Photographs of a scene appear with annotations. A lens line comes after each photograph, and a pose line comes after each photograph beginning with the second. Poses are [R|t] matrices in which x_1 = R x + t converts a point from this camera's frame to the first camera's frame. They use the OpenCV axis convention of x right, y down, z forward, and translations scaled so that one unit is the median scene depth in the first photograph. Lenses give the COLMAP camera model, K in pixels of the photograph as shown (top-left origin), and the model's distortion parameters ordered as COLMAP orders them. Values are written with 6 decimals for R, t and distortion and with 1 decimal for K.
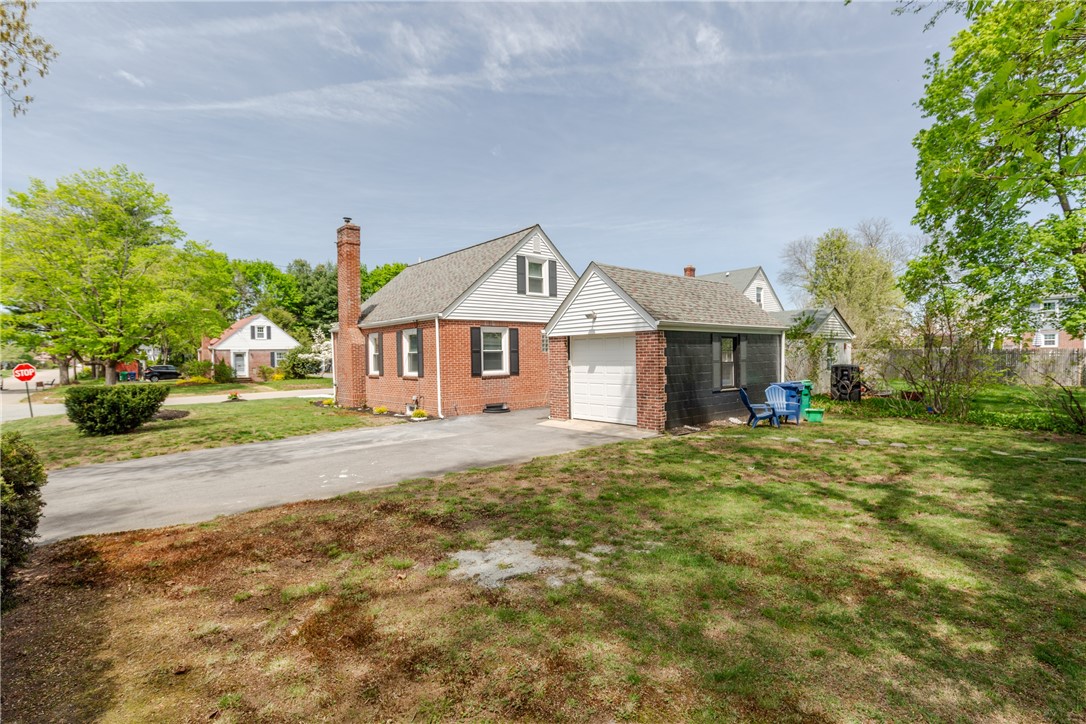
lens RADIAL K [[536.7, 0, 543.0], [0, 536.7, 362.0], [0, 0, 1]] dist [0.004202, -0.000311]
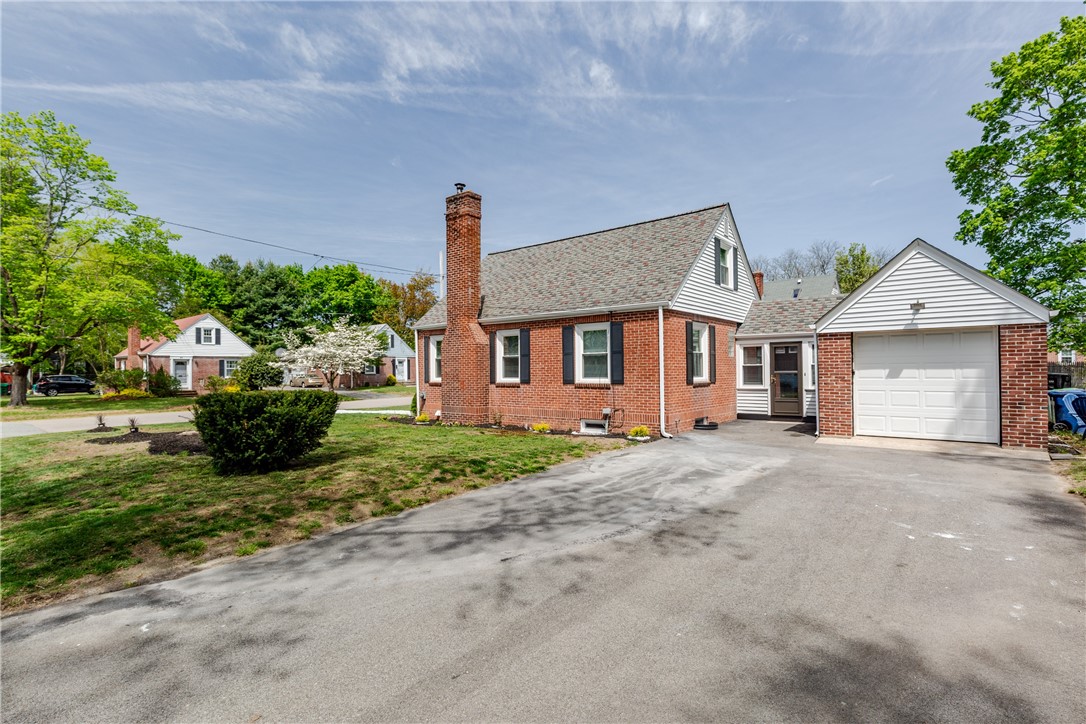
lens RADIAL K [[536.7, 0, 543.0], [0, 536.7, 362.0], [0, 0, 1]] dist [0.004202, -0.000311]
pose [[0.982272, 0.012451, 0.187045, -0.455337], [-0.006686, 0.999484, -0.031416, 0.019952], [-0.187339, 0.029609, 0.981849, 0.242905]]
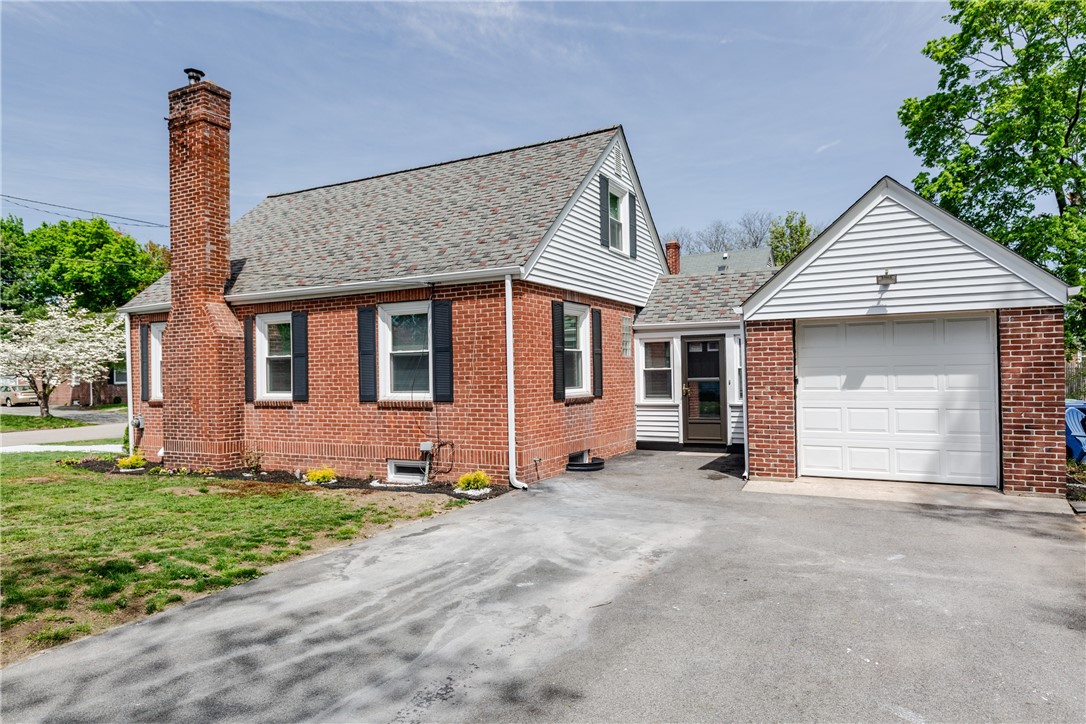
lens RADIAL K [[704.9, 0, 543.0], [0, 704.9, 362.0], [0, 0, 1]] dist [0.018331, -0.000690]
pose [[0.930357, 0.009934, 0.366520, -0.356645], [0.003115, 0.999383, -0.034993, 0.013787], [-0.366641, 0.033697, 0.929752, 0.364223]]
